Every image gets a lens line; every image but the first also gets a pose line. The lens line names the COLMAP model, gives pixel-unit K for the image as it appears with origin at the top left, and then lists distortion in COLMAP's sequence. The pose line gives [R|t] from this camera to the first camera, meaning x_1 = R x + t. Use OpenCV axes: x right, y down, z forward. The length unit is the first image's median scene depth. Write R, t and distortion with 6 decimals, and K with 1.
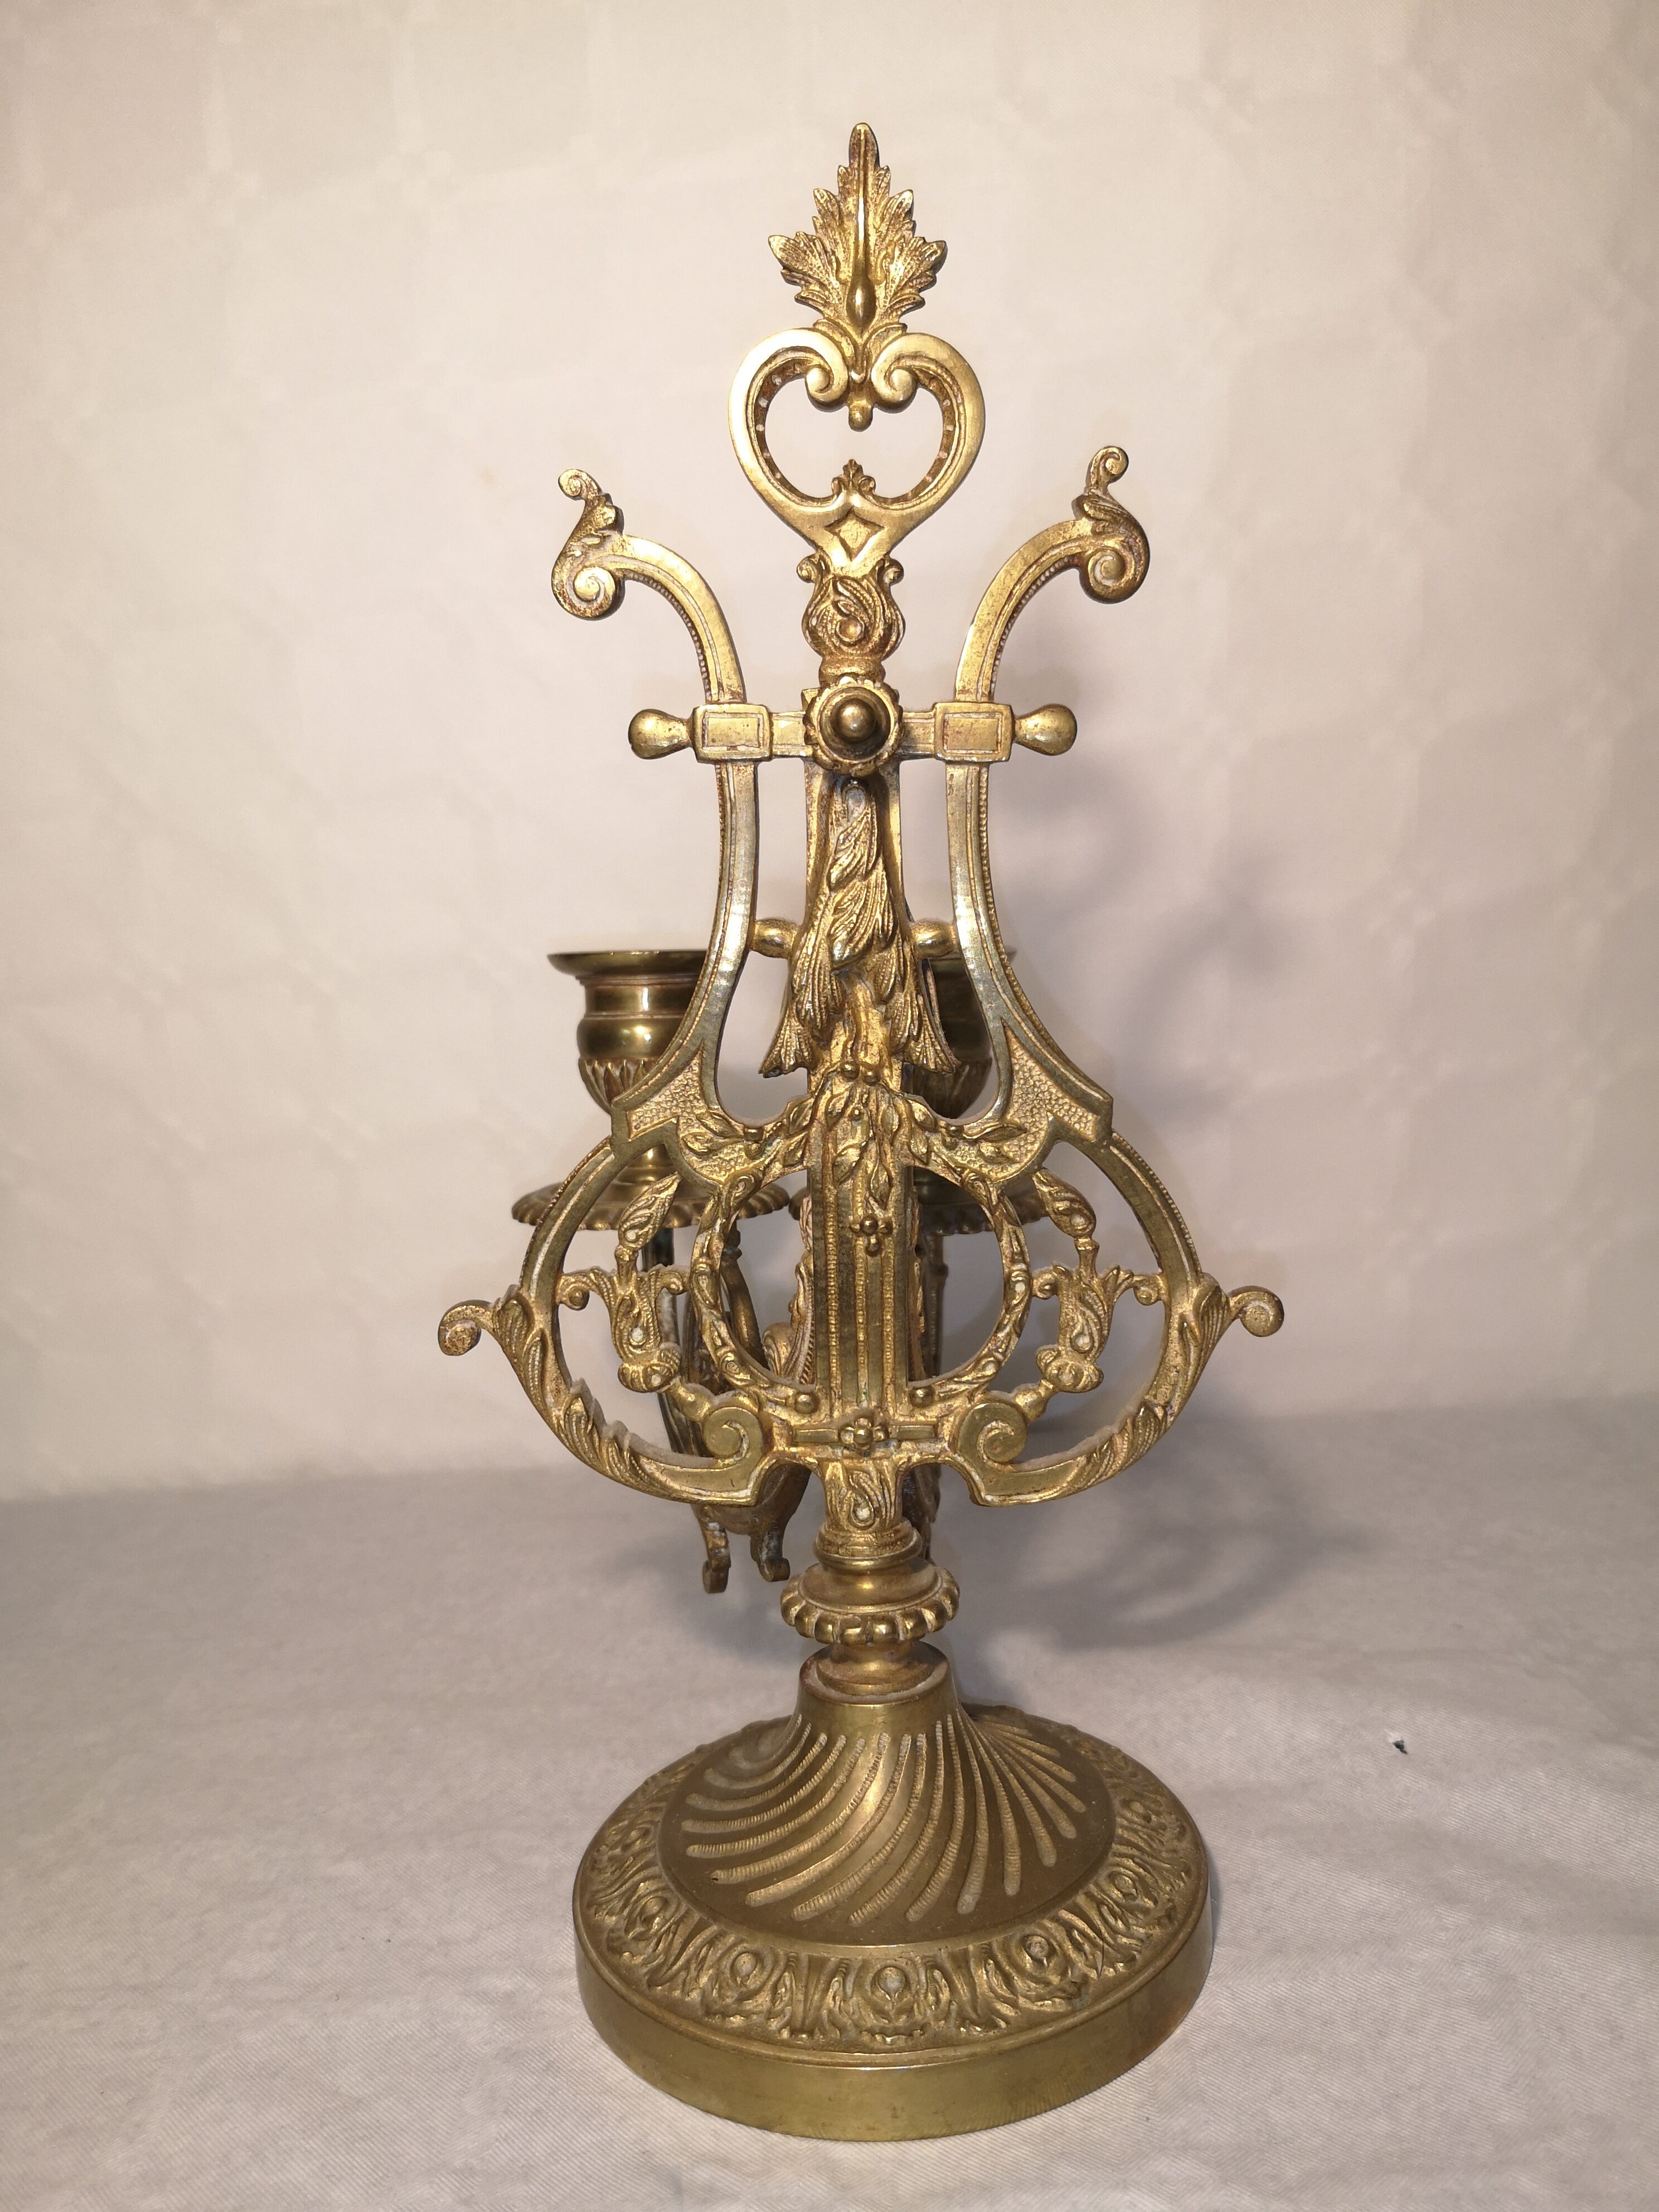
lens RADIAL K [[1763.1, 0, 837.5], [0, 1763.1, 1111.2], [0, 0, 1]] dist [0.082428, -0.083728]
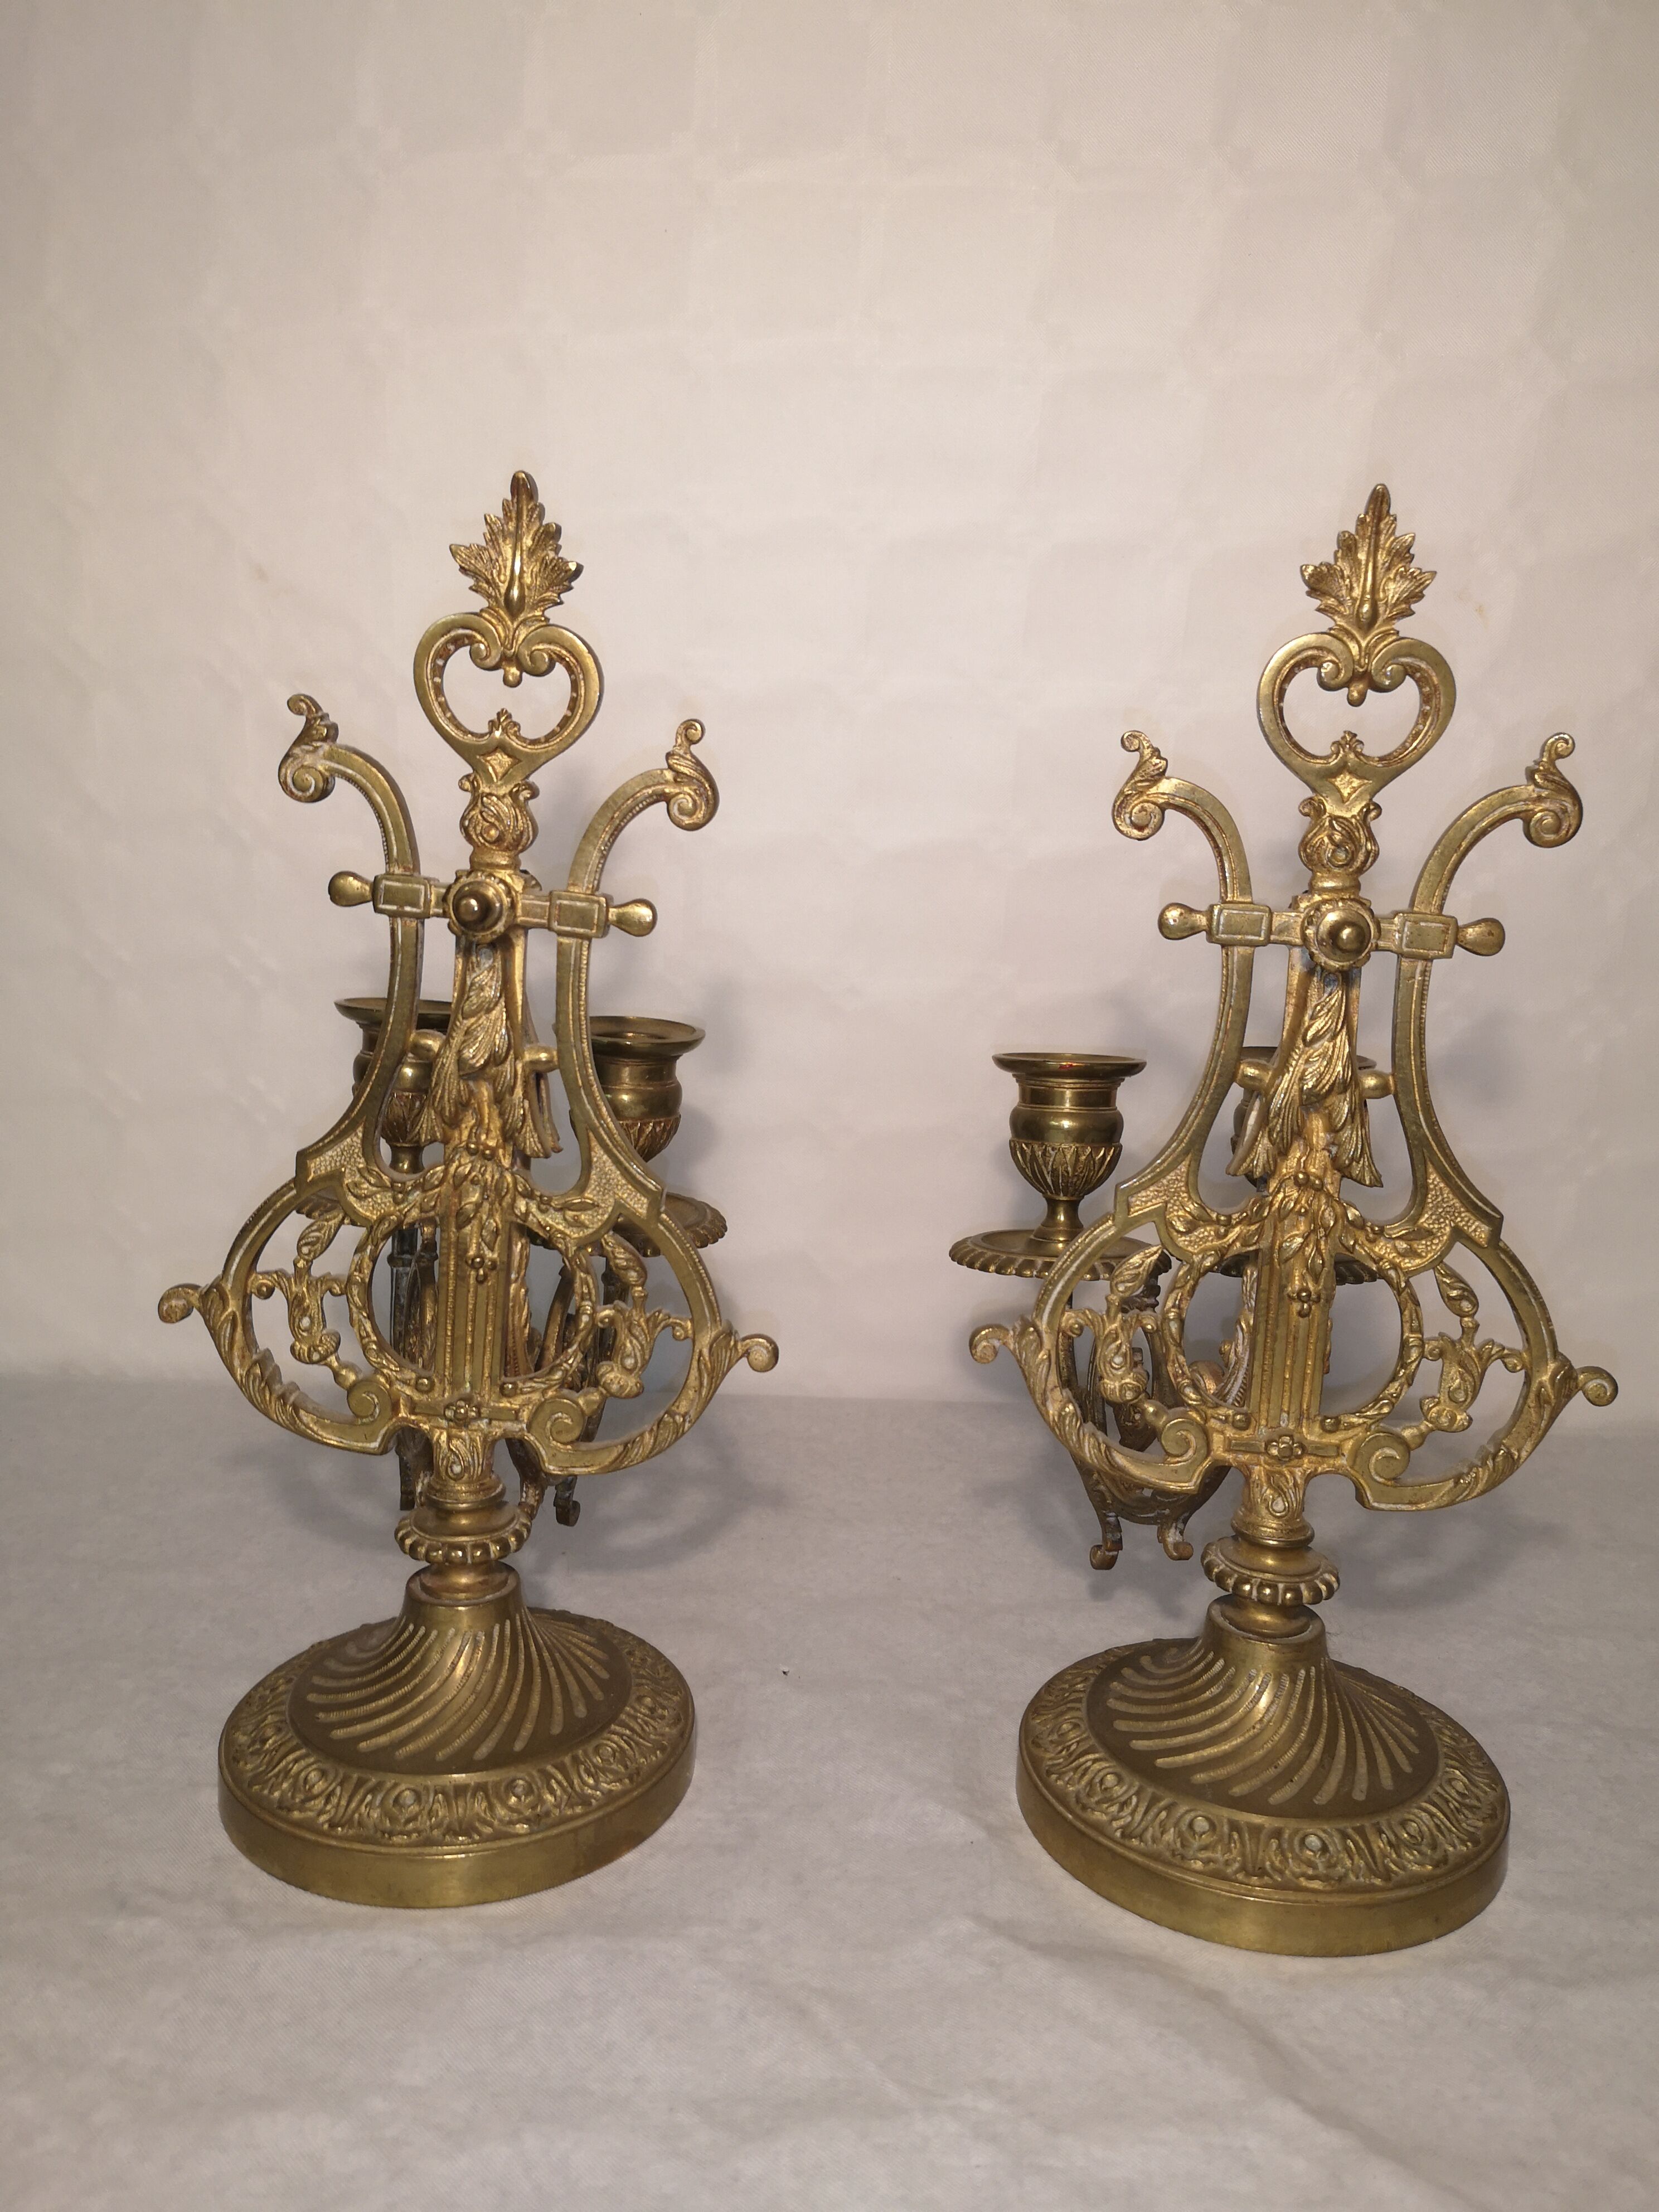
lens RADIAL K [[1763.1, 0, 820.2], [0, 1763.1, 1096.0], [0, 0, 1]] dist [0.082428, -0.083728]
pose [[0.994098, 0.105386, -0.025730, 0.303361], [-0.104005, 0.993312, 0.050149, -0.158750], [0.030843, -0.047177, 0.998410, -0.347413]]
